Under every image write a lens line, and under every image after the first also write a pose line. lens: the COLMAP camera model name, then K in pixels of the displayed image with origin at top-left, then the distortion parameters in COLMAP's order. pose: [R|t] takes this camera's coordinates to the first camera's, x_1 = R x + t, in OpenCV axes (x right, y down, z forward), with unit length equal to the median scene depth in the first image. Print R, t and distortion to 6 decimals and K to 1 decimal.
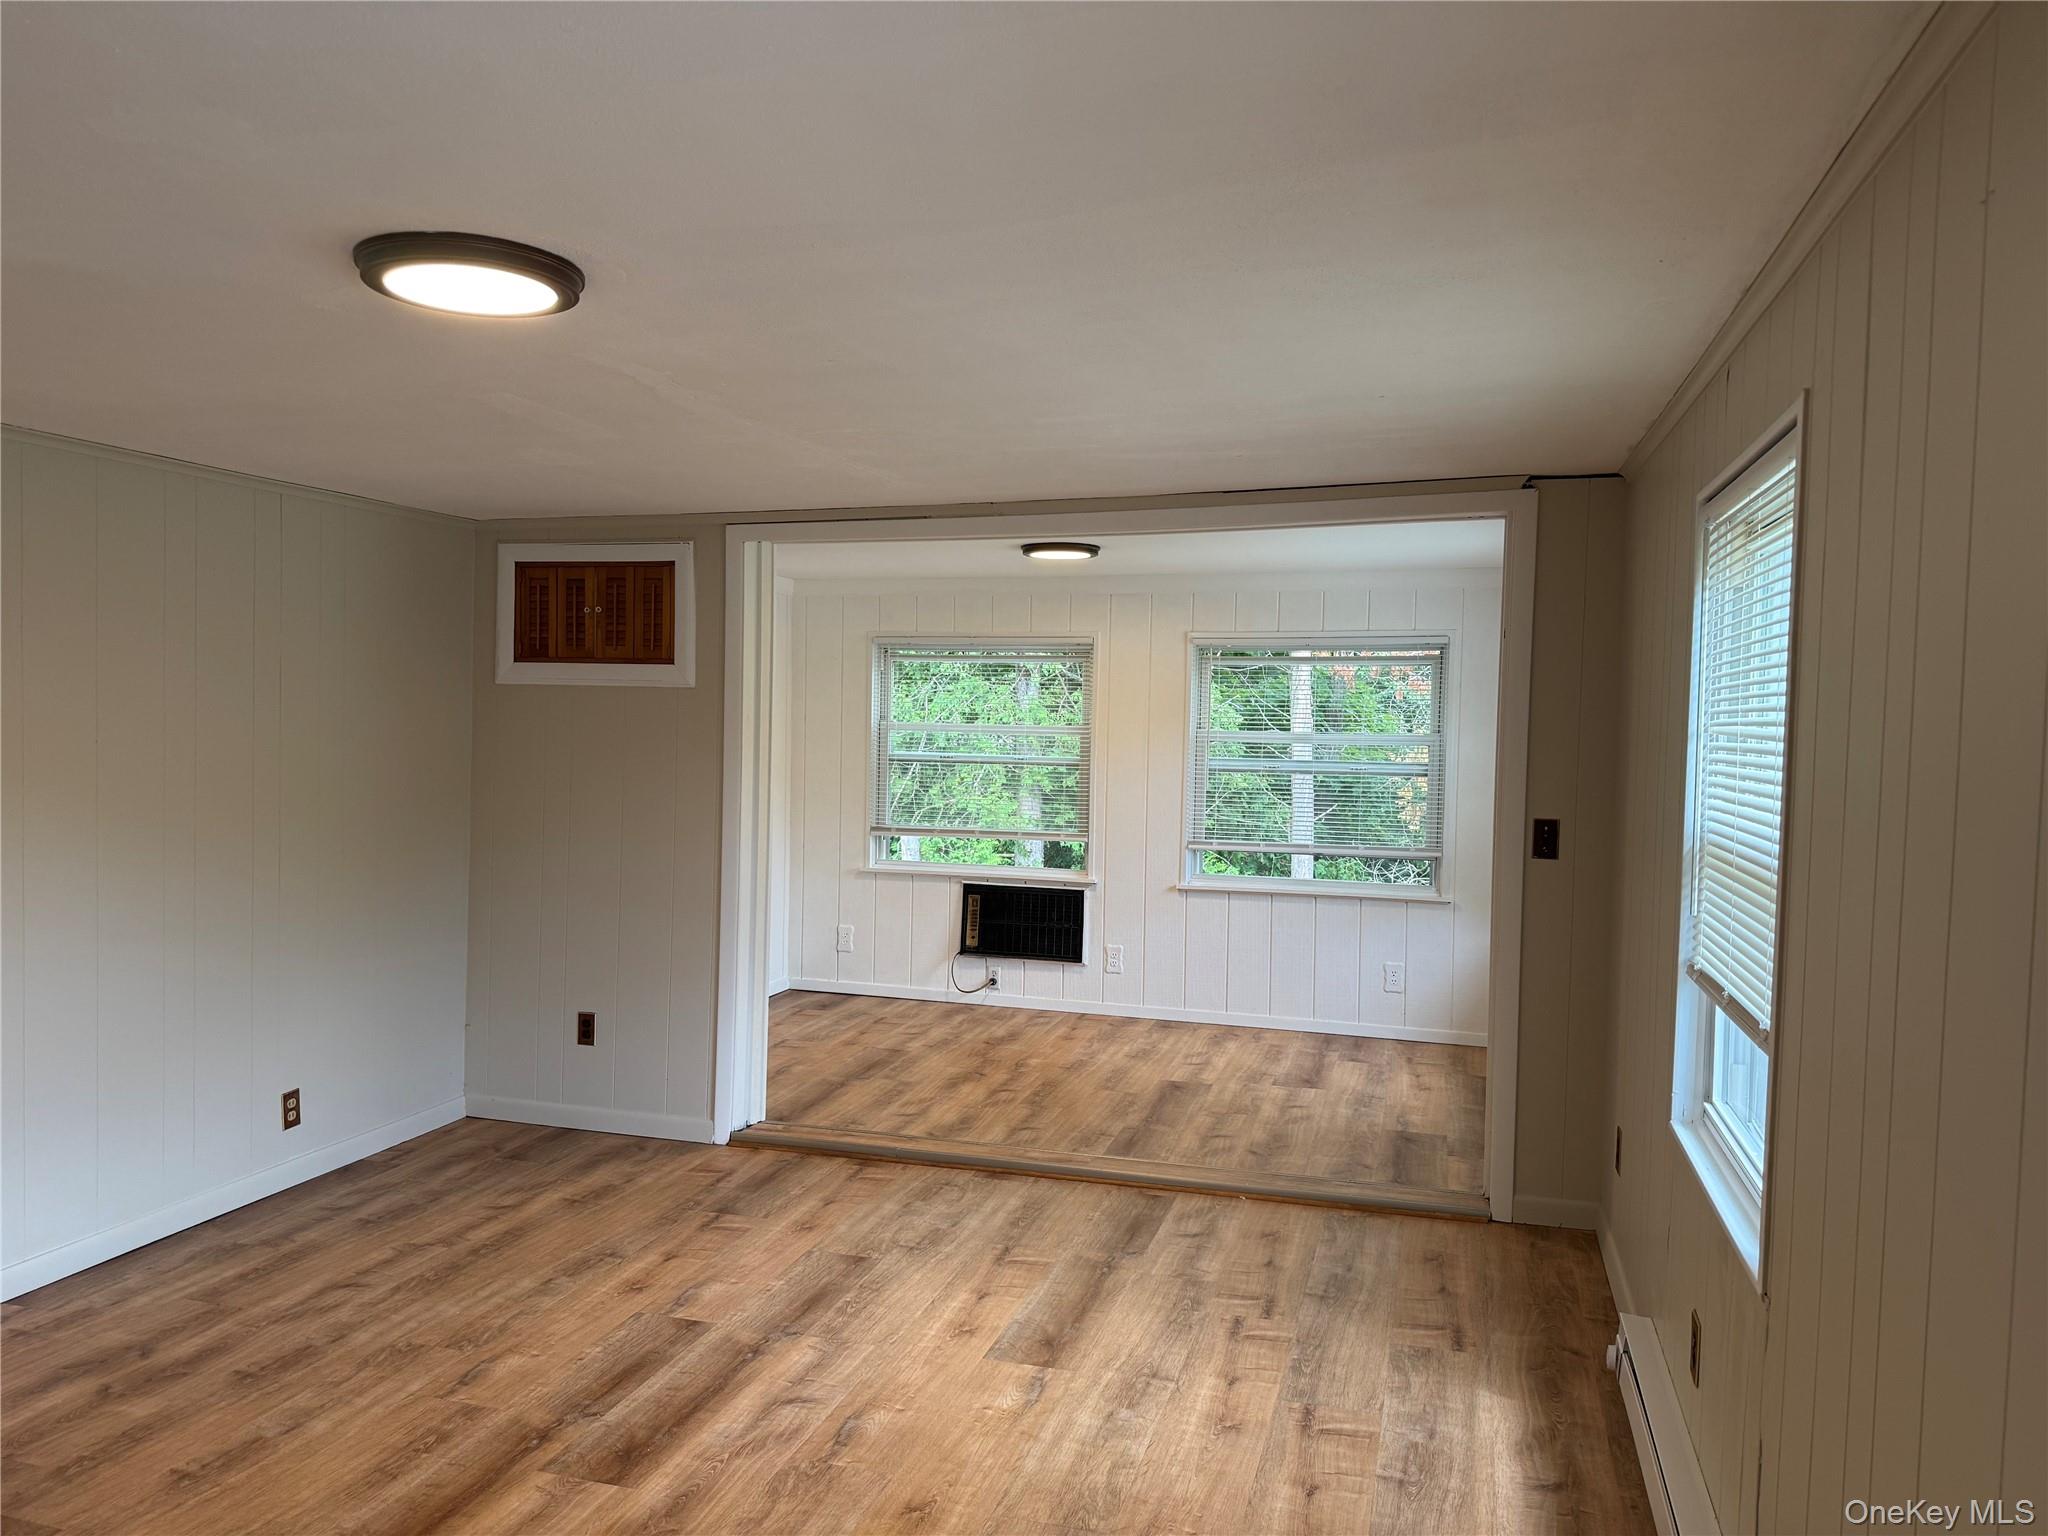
lens RADIAL K [[1450.8, 0, 1024.0], [0, 1450.8, 768.0], [0, 0, 1]] dist [0.071833, -0.116506]
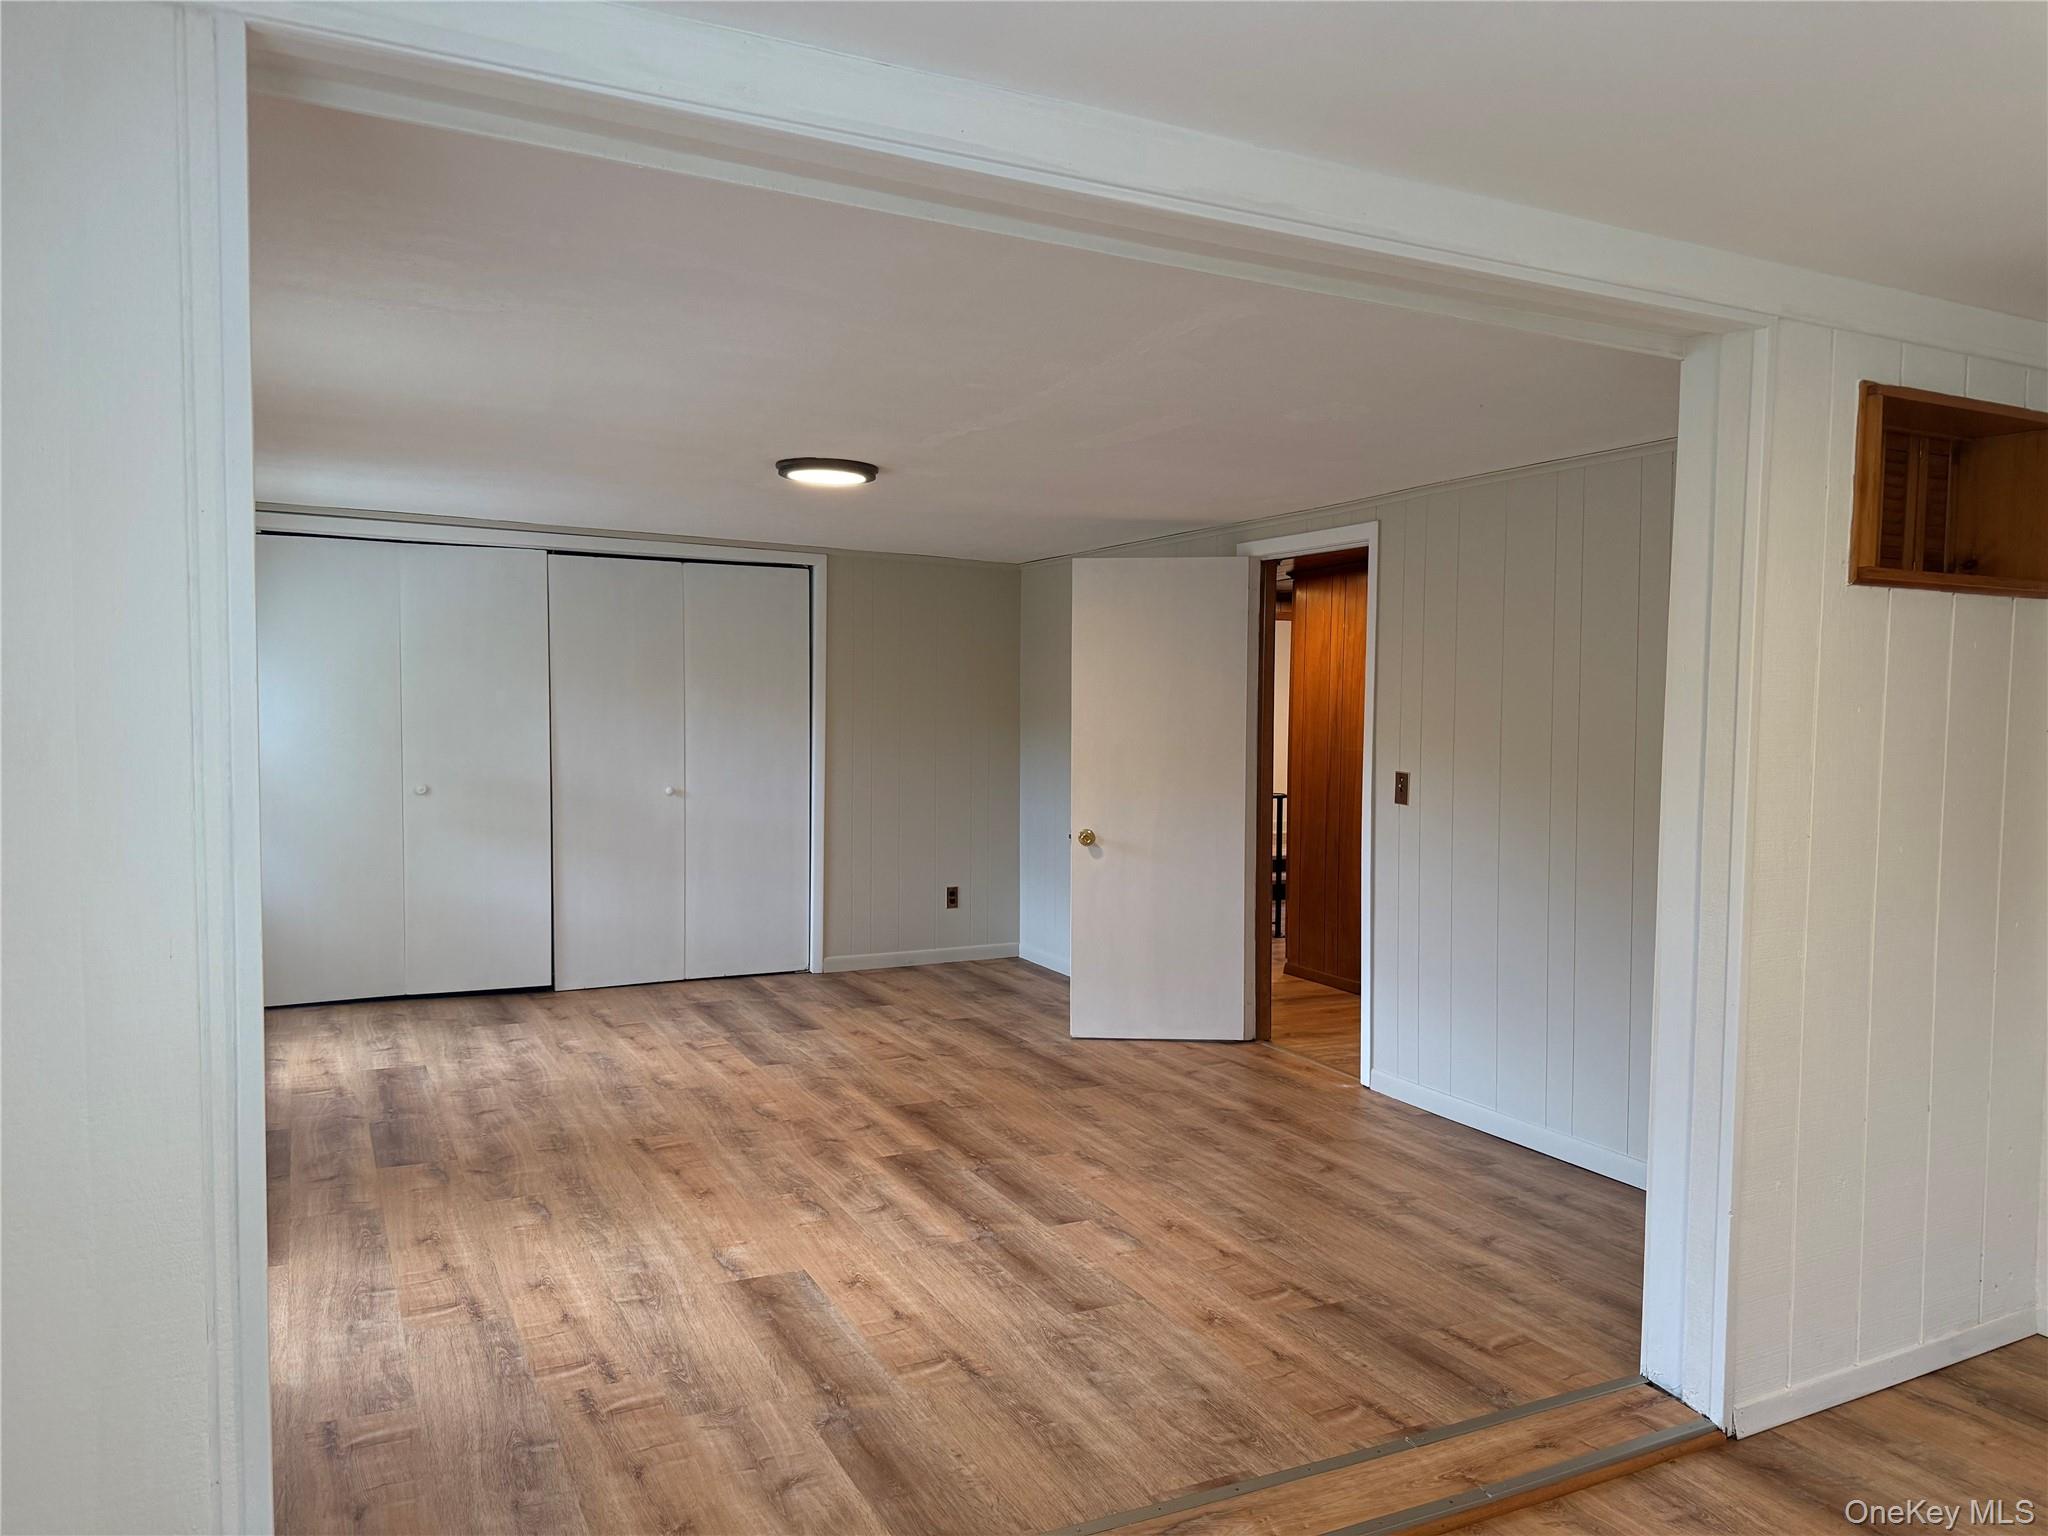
lens RADIAL K [[1450.8, 0, 1024.0], [0, 1450.8, 768.0], [0, 0, 1]] dist [0.071833, -0.116506]
pose [[-0.729777, 0.006071, -0.683659, 0.547999], [-0.050016, 0.996807, 0.062242, -0.029072], [0.681854, 0.079616, -0.727143, 1.759820]]
